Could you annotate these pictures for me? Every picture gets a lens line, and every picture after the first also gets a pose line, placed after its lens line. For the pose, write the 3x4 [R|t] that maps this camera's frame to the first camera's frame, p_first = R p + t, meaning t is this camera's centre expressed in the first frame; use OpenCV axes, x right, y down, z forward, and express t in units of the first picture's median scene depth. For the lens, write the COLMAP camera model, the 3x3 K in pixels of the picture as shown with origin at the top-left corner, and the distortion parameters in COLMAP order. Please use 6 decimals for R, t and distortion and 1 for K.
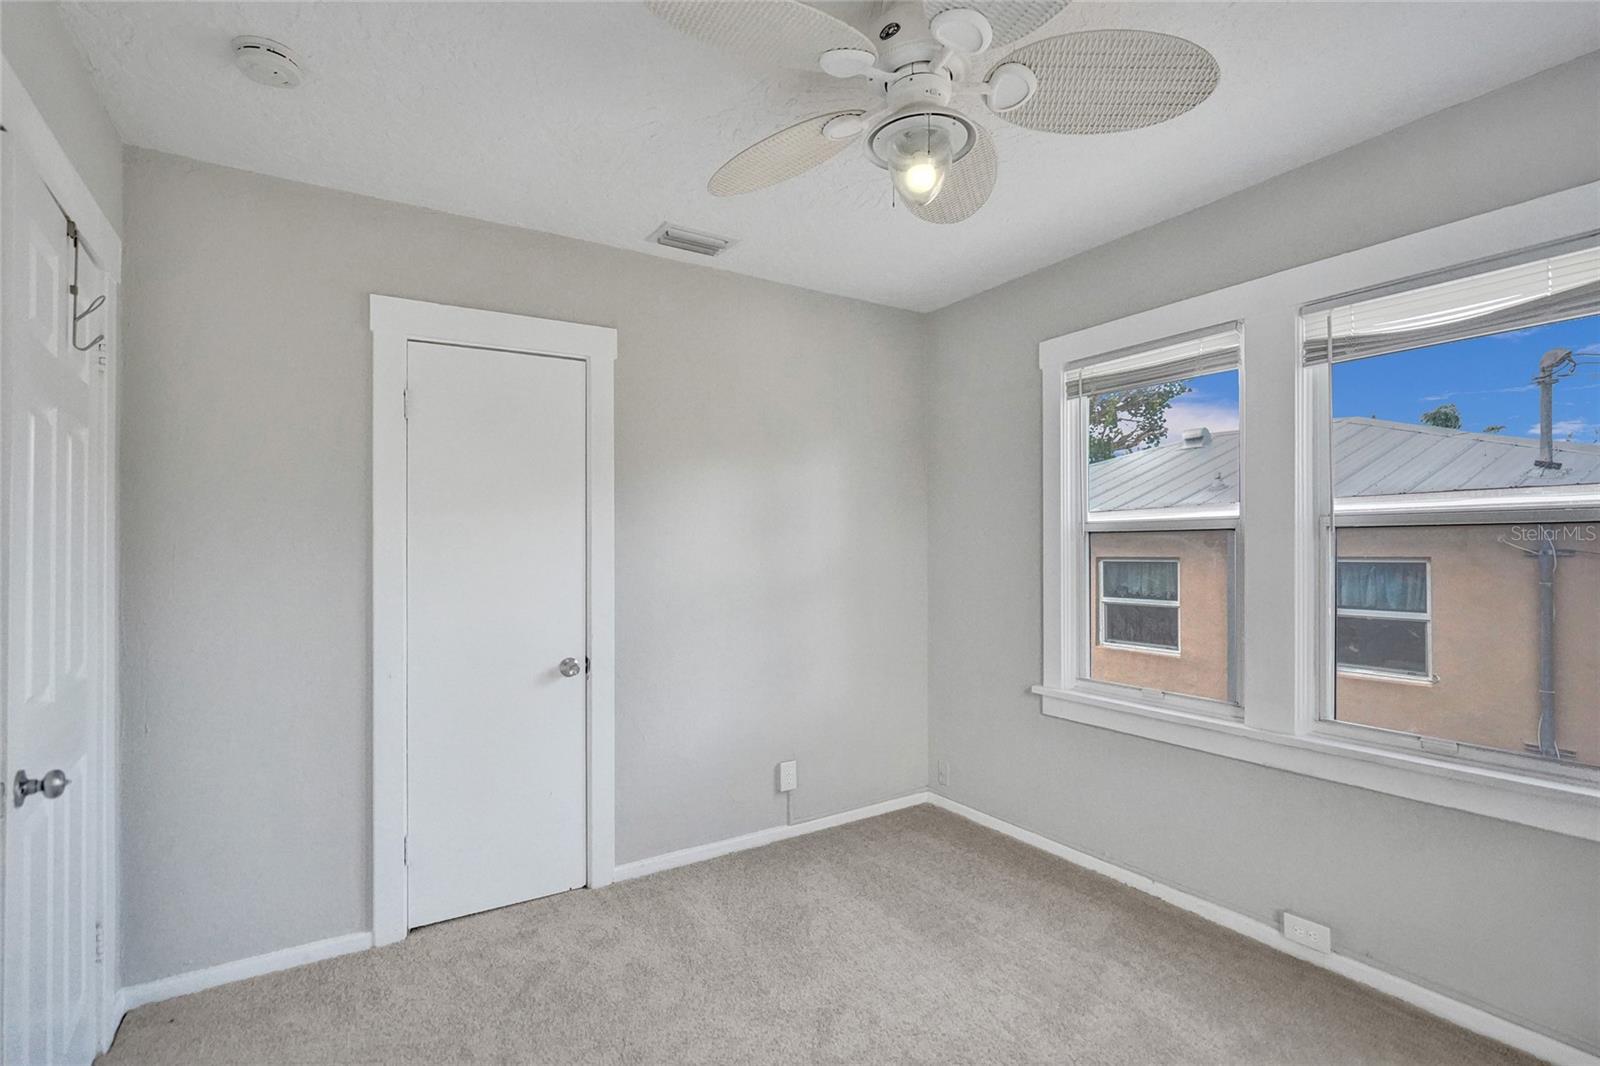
lens RADIAL K [[738.4, 0, 787.2], [0, 738.4, 533.4], [0, 0, 1]] dist [-0.010966, 0.000611]
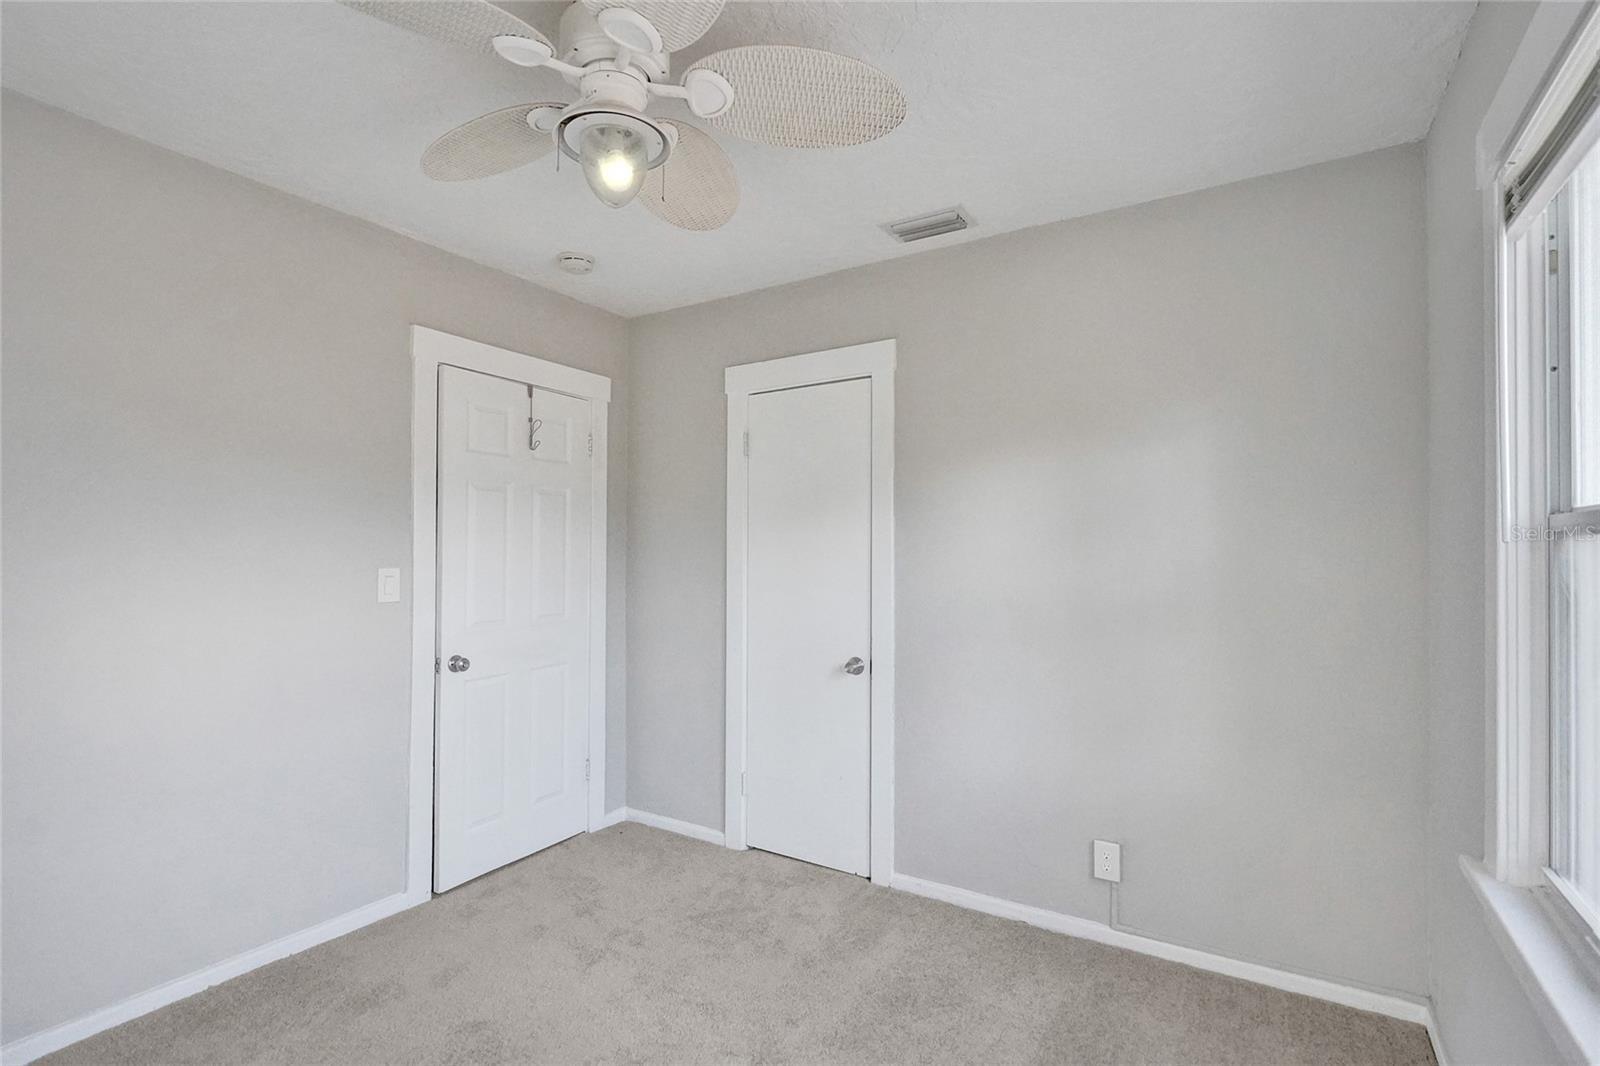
lens RADIAL K [[738.4, 0, 787.2], [0, 738.4, 533.4], [0, 0, 1]] dist [-0.010966, 0.000611]
pose [[0.434290, -0.012213, -0.900690, 0.624947], [0.008532, 0.999919, -0.009444, -0.002790], [0.900733, -0.003583, 0.434359, 0.439137]]
